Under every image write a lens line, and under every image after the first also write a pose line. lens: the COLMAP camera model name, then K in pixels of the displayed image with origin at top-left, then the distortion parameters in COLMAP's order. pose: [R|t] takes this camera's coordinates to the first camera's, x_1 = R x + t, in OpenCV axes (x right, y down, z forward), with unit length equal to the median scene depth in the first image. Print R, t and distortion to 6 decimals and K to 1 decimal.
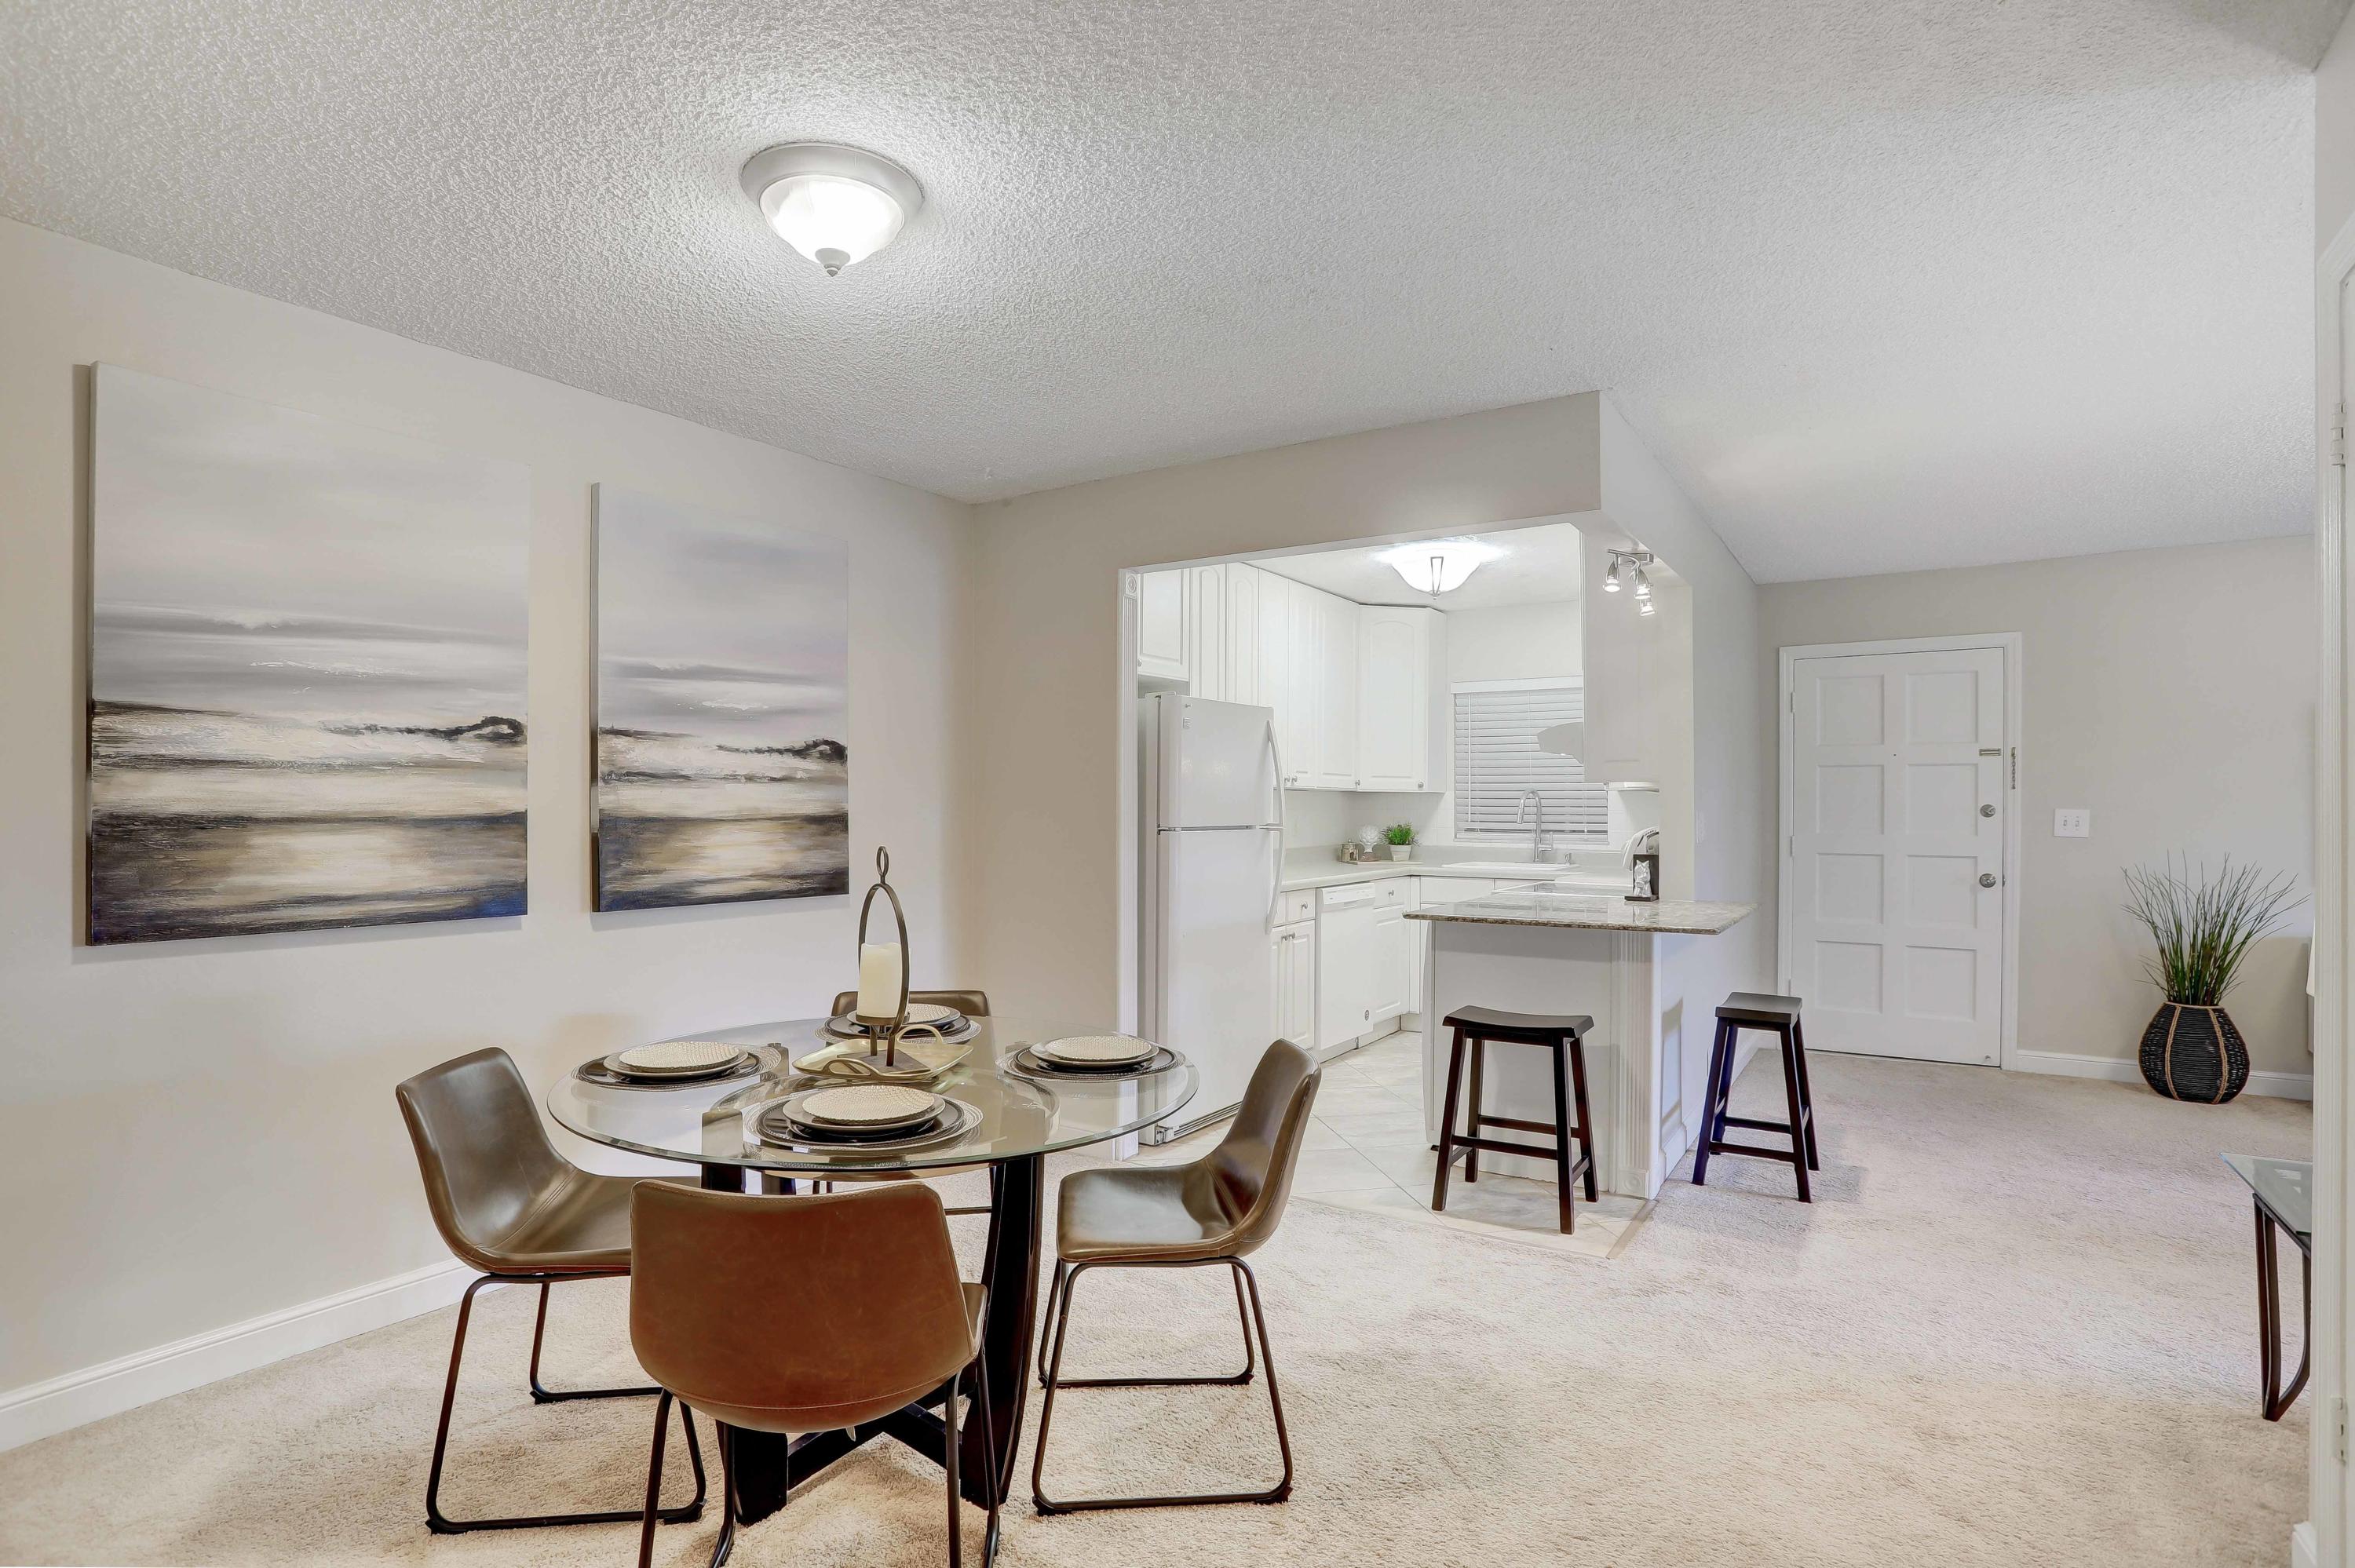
lens RADIAL K [[1156.2, 0, 1178.1], [0, 1156.2, 809.5], [0, 0, 1]] dist [-0.082495, 0.057849]
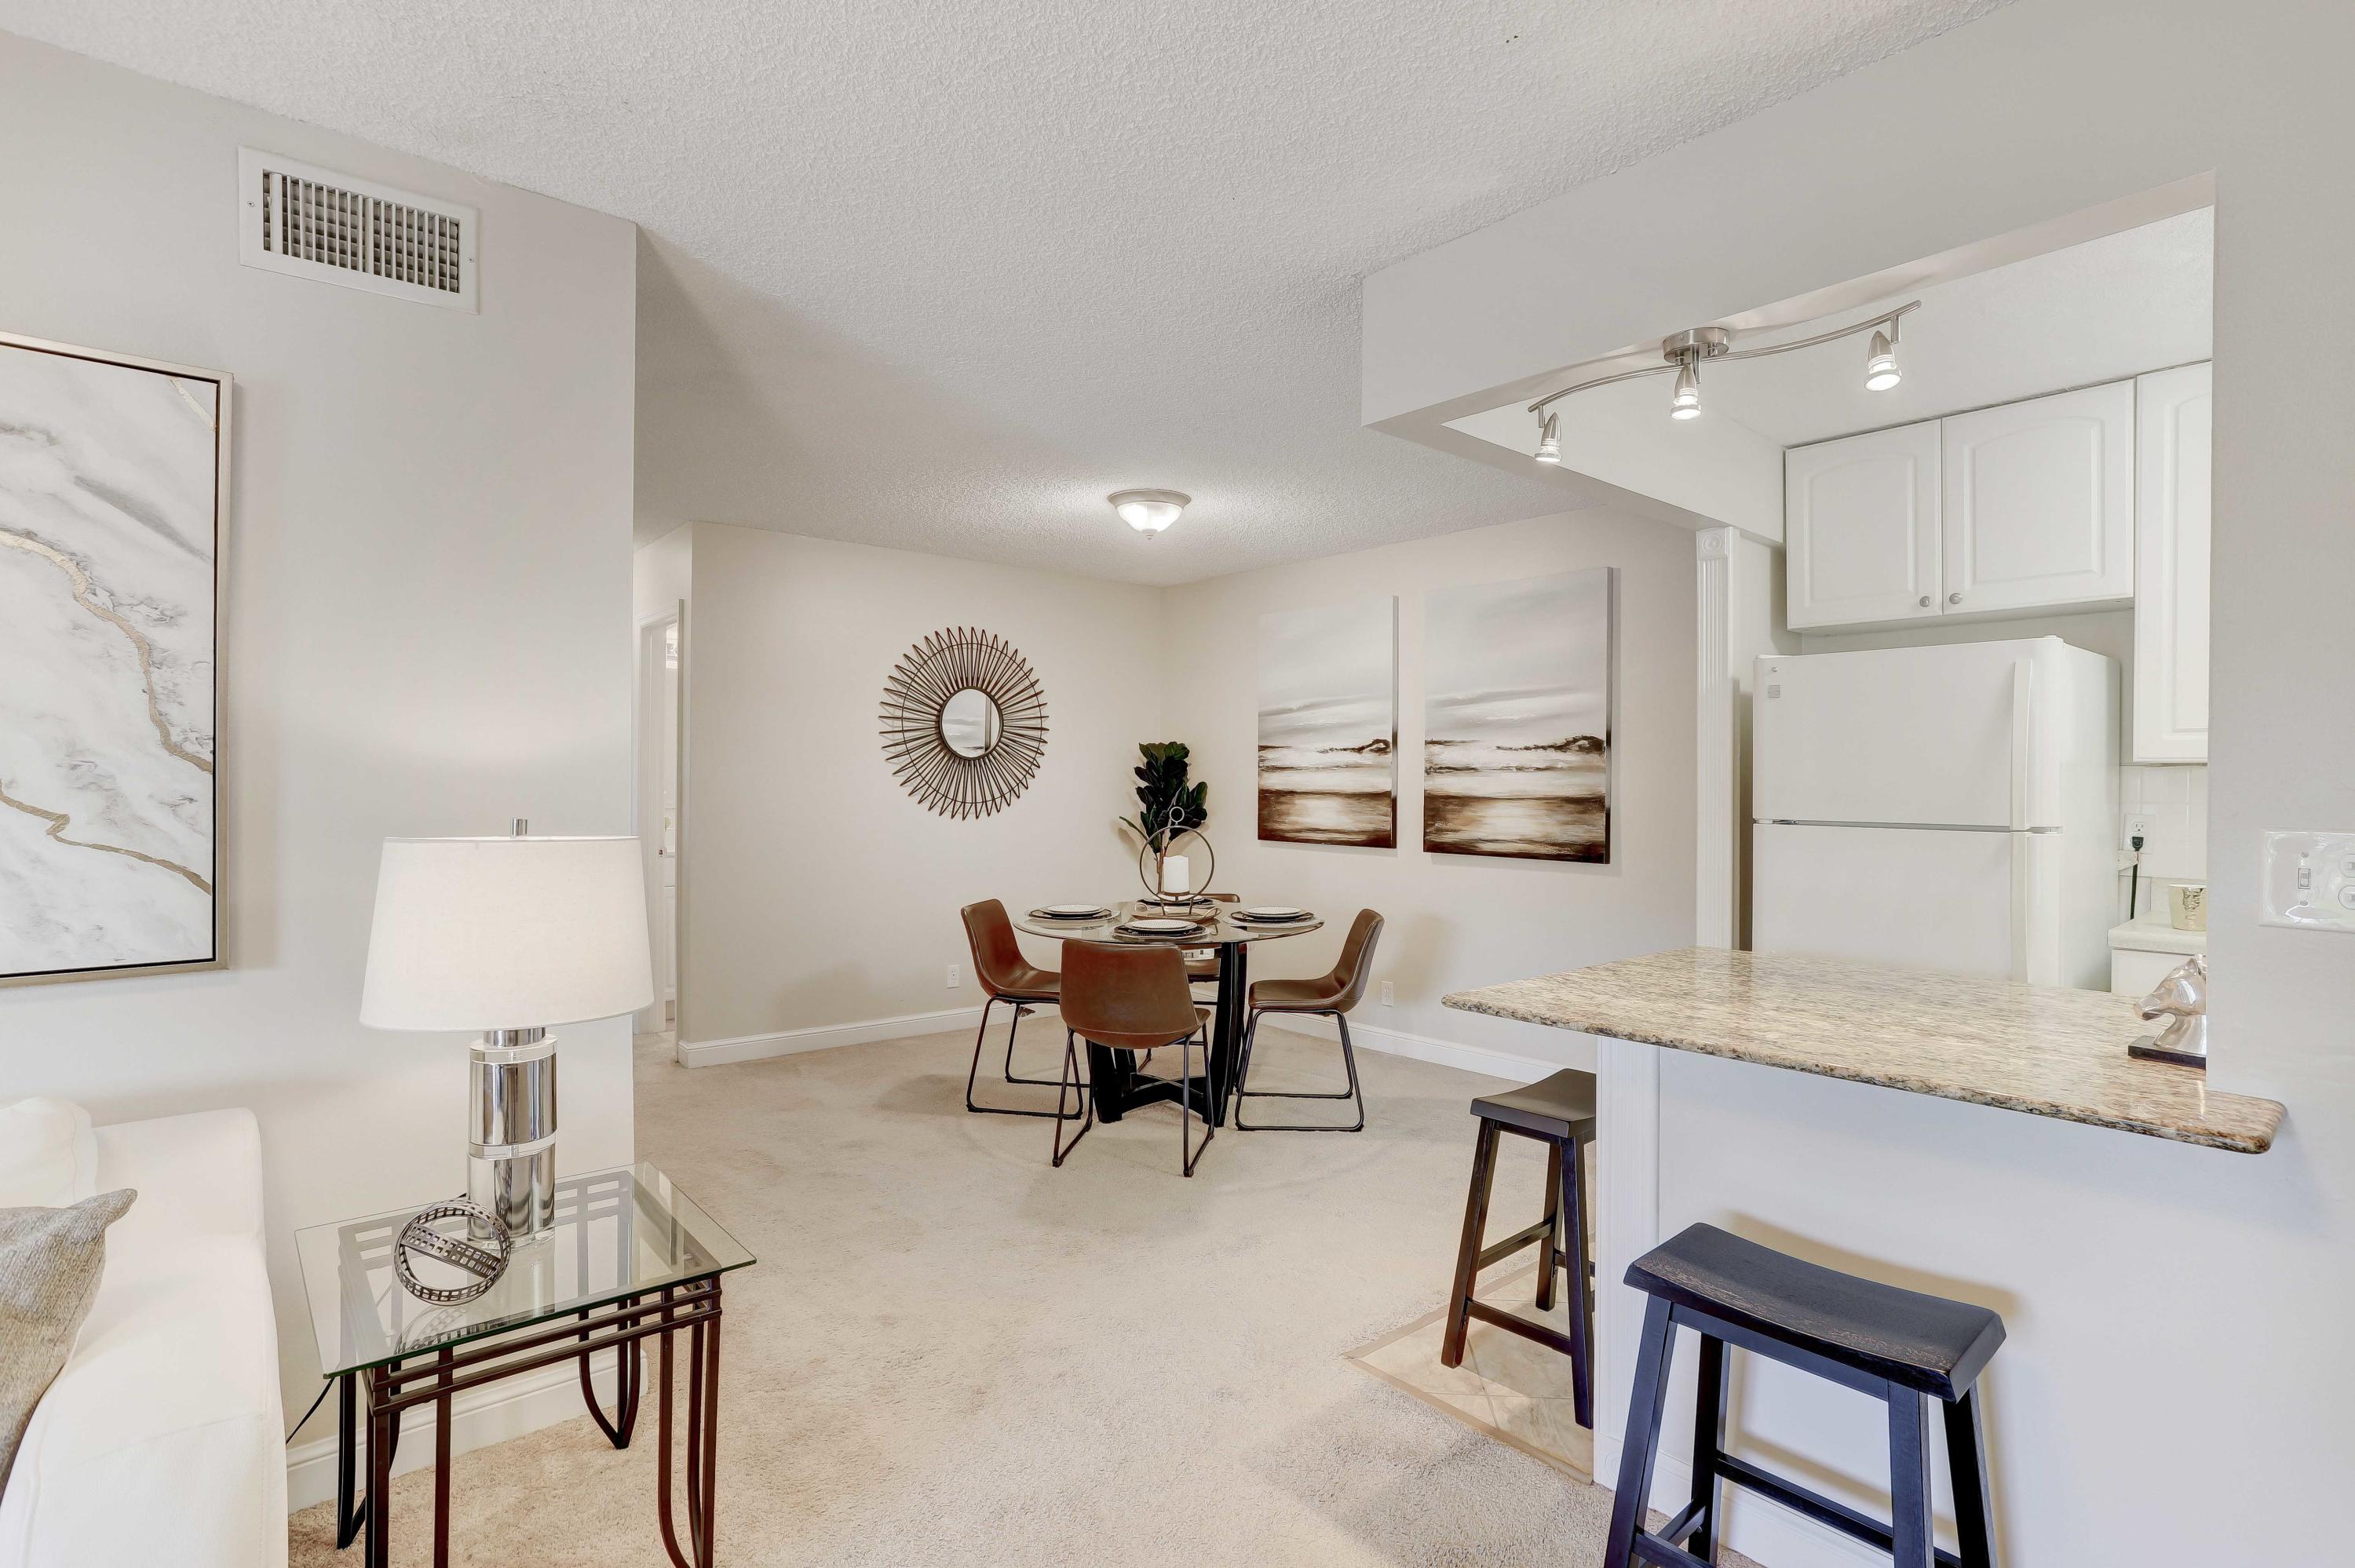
lens RADIAL K [[1152.8, 0, 1162.9], [0, 1152.8, 783.5], [0, 0, 1]] dist [-0.064984, 0.047538]
pose [[-0.265236, -0.001886, -0.964182, 0.899326], [-0.011646, 0.999931, 0.001248, -0.005308], [0.964113, 0.011560, -0.265240, 0.804880]]
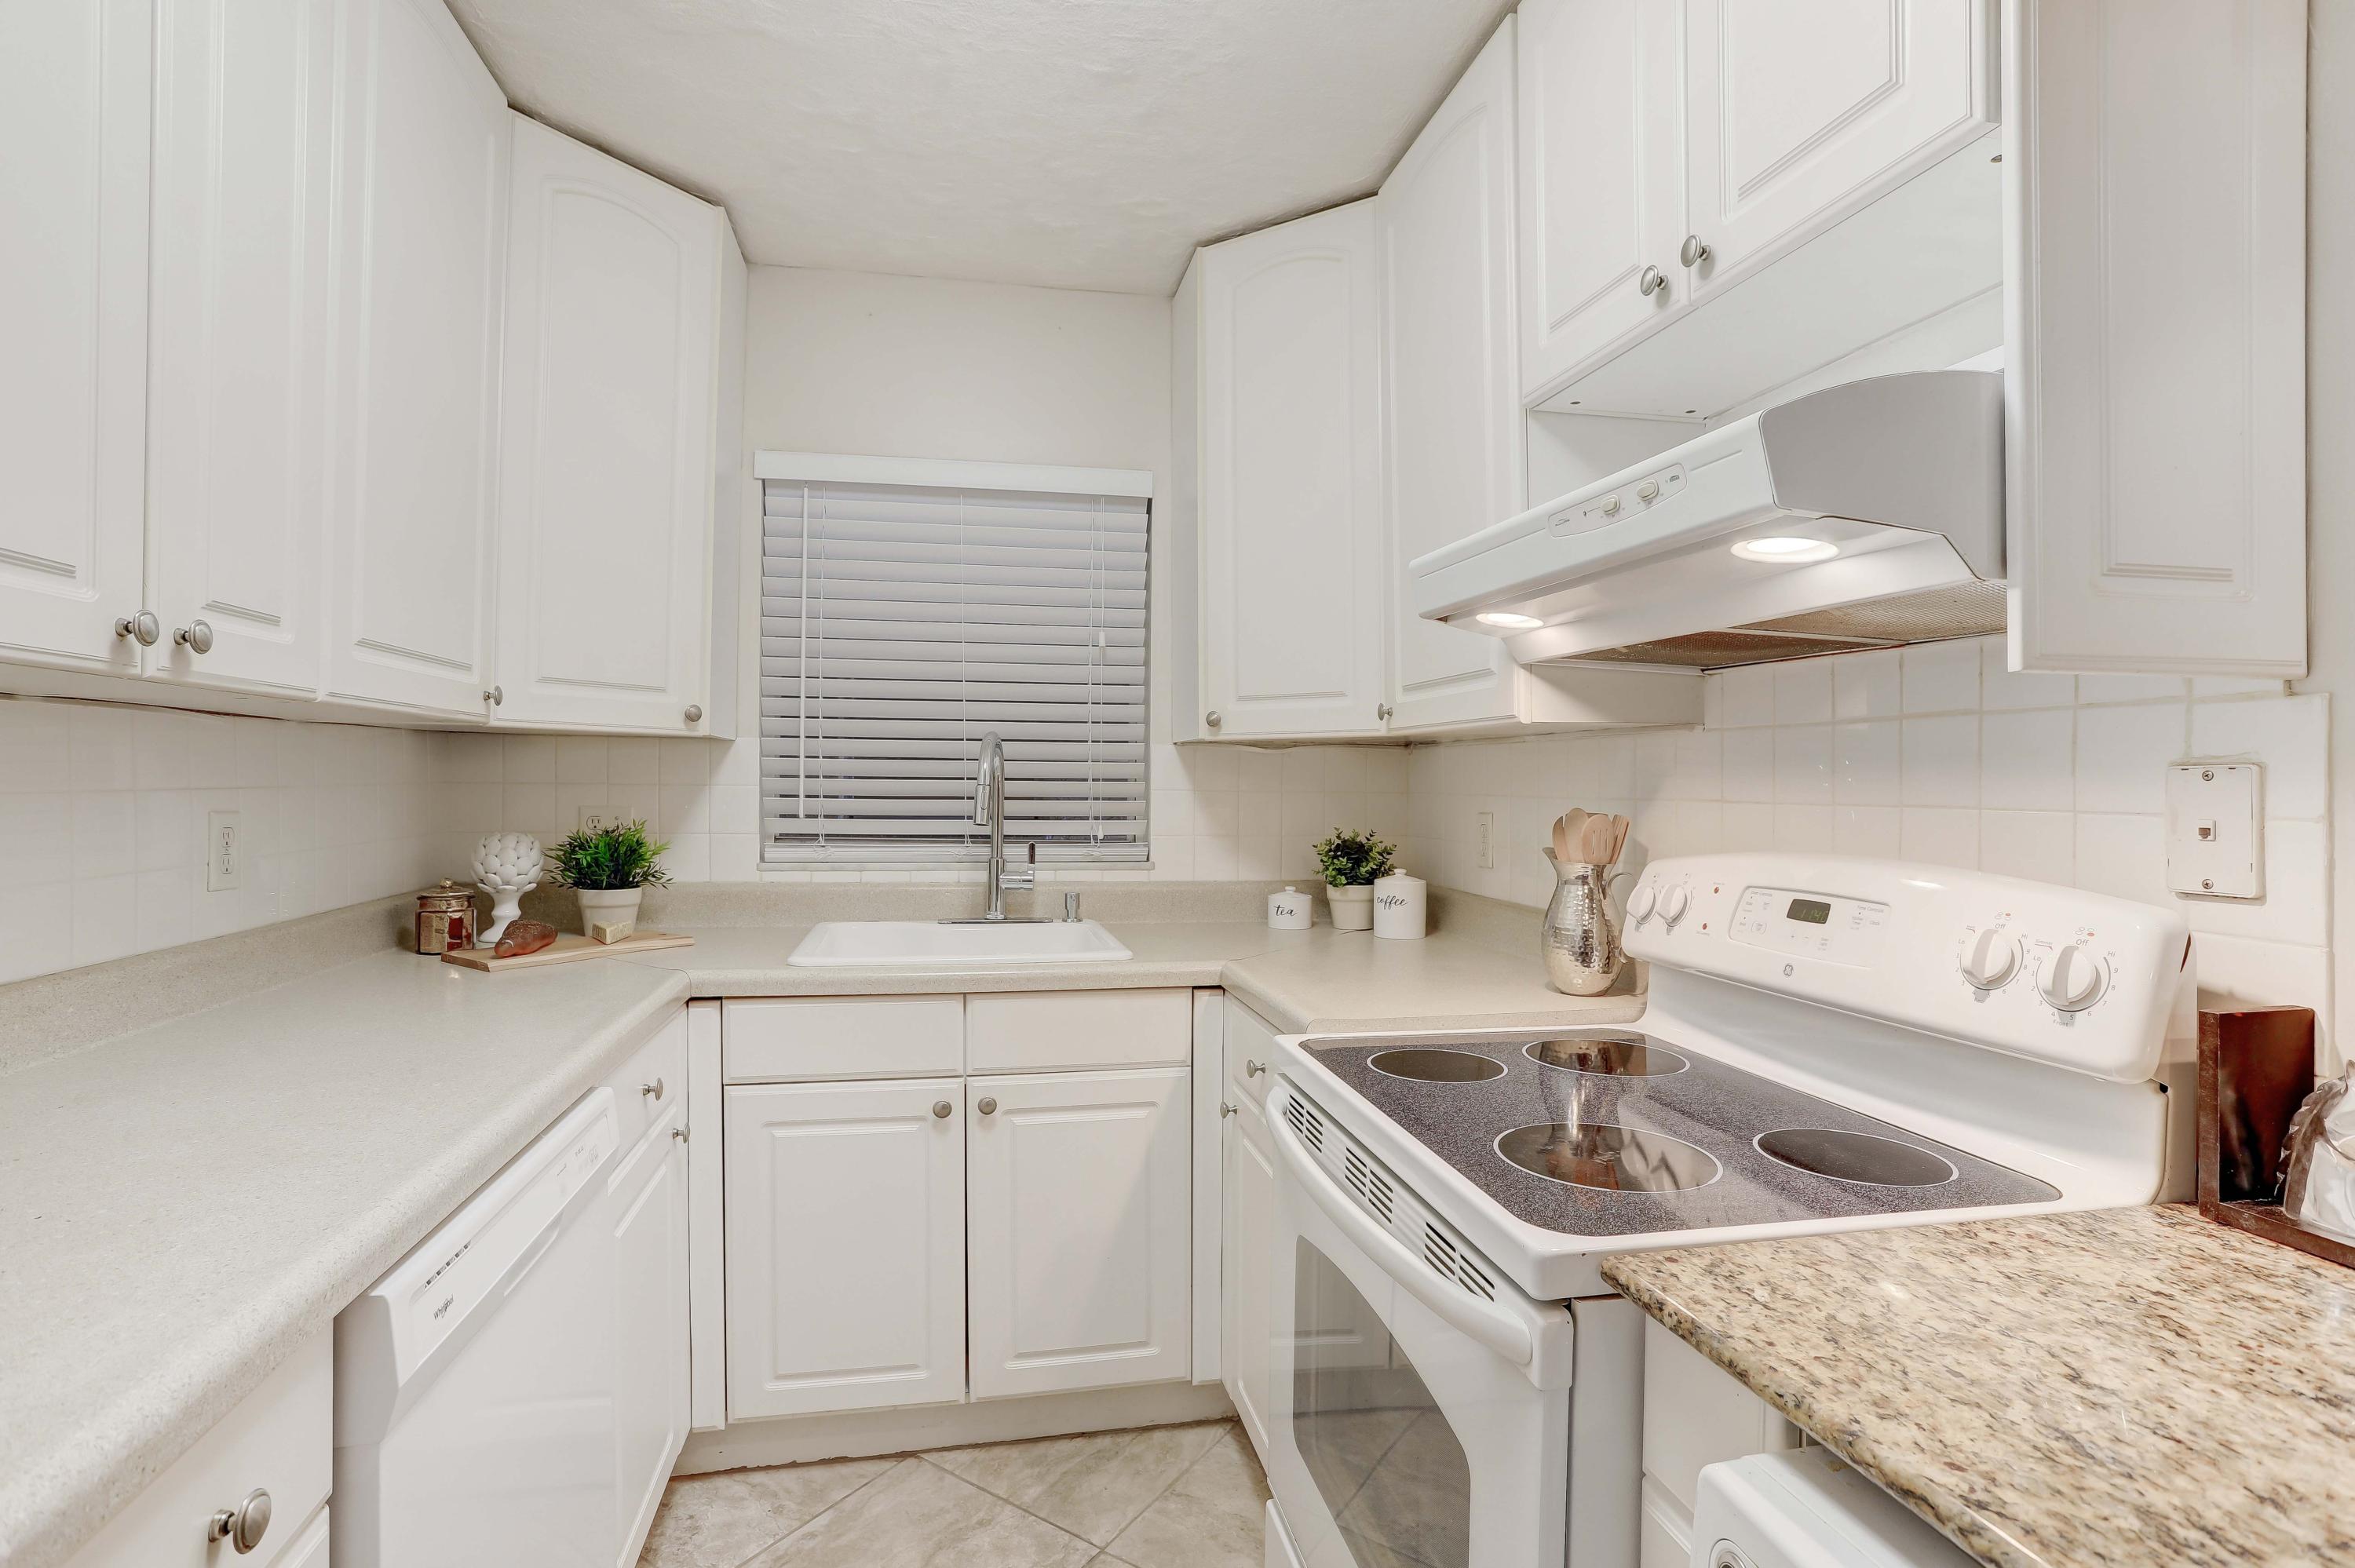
lens RADIAL K [[1152.8, 0, 1162.9], [0, 1152.8, 783.5], [0, 0, 1]] dist [-0.064984, 0.047538]
pose [[0.717702, 0.000034, 0.696350, 0.123579], [-0.003945, 0.999984, 0.004017, -0.004487], [-0.696339, -0.005630, 0.717691, 1.081464]]
